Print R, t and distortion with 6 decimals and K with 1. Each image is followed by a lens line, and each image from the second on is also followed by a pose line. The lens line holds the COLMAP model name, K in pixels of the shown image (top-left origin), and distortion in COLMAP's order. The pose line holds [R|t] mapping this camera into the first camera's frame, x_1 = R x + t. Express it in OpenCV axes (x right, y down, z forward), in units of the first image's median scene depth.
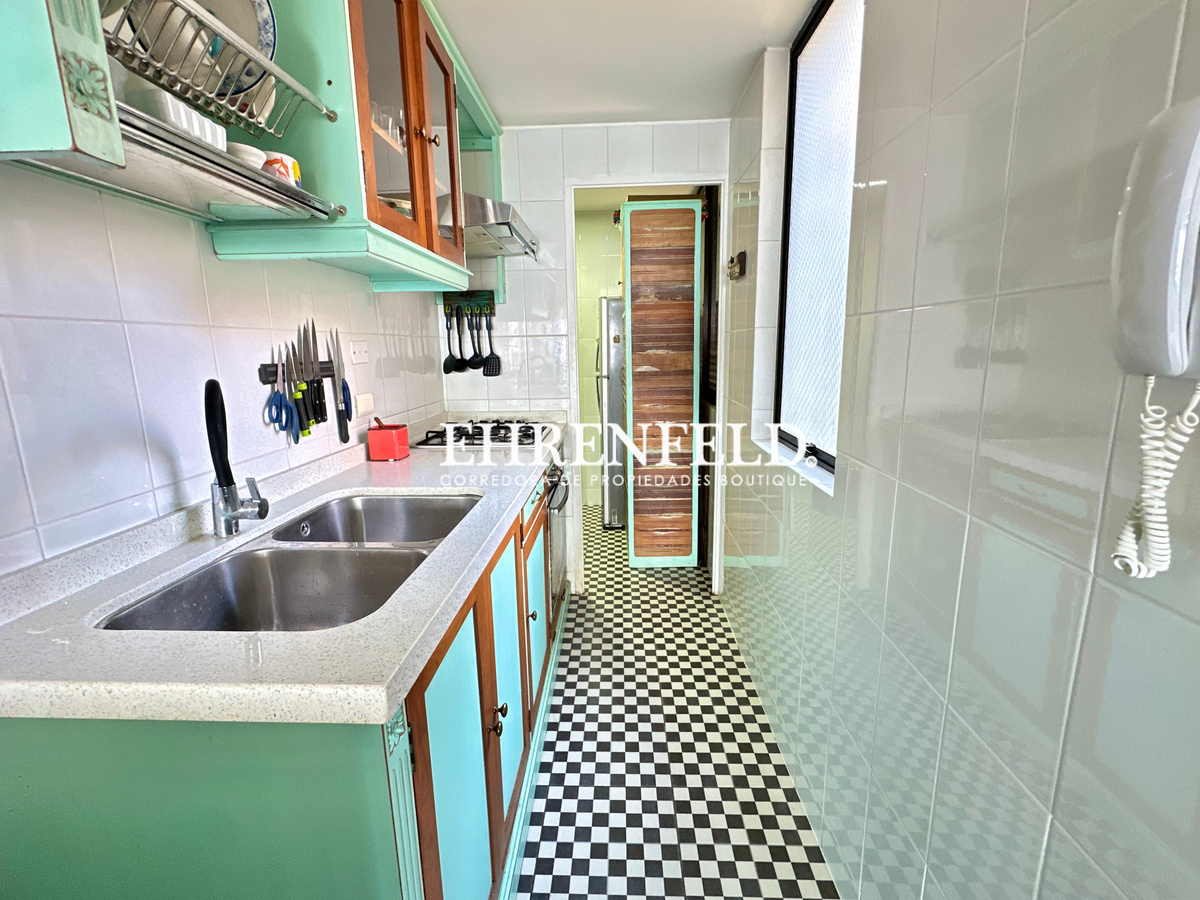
lens RADIAL K [[521.7, 0, 599.3], [0, 521.7, 448.5], [0, 0, 1]] dist [0.015249, -0.000011]
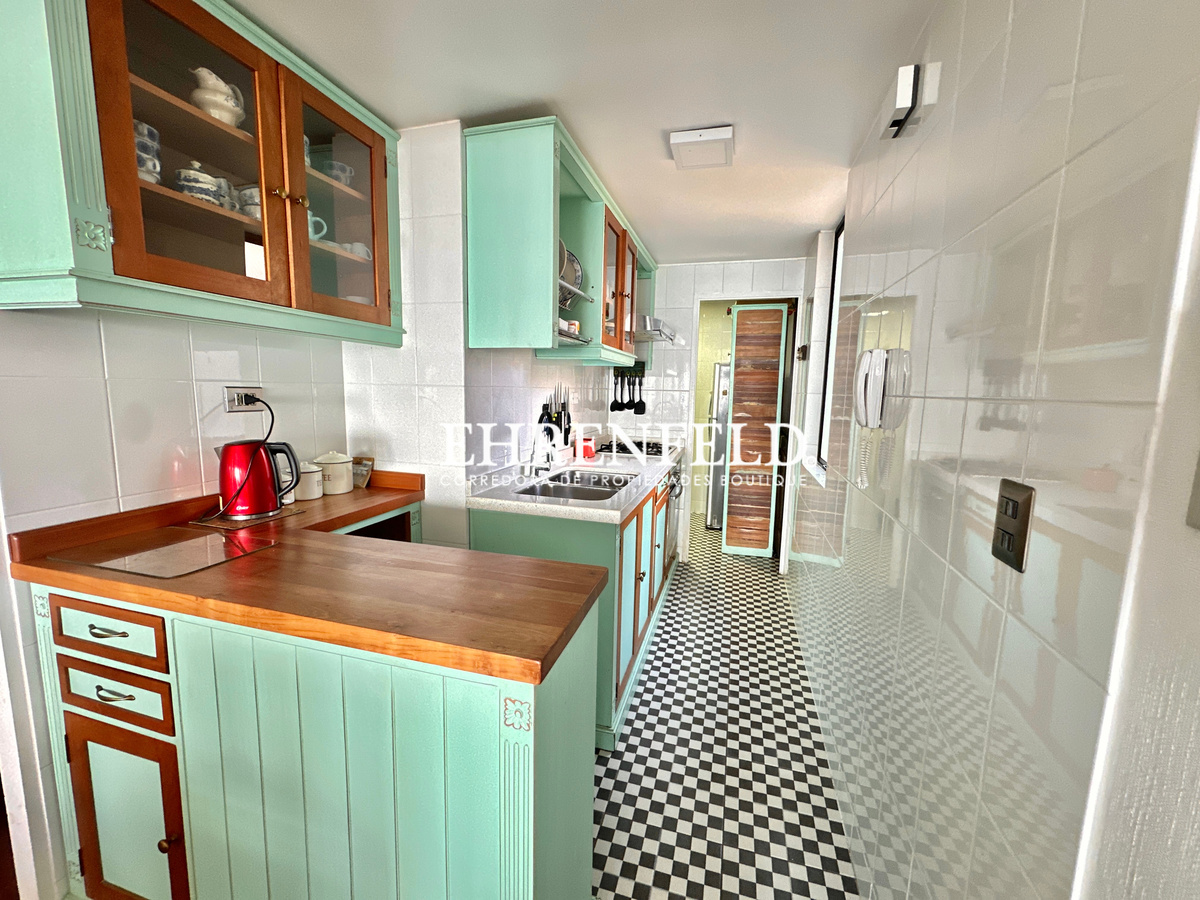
lens RADIAL K [[480.0, 0, 602.8], [0, 480.0, 450.0], [0, 0, 1]] dist [-0.003014, 0.000914]
pose [[0.970676, 0.068466, -0.230437, 0.028345], [-0.083449, 0.994943, -0.055905, 0.055231], [0.225444, 0.073496, 0.971480, -0.400698]]
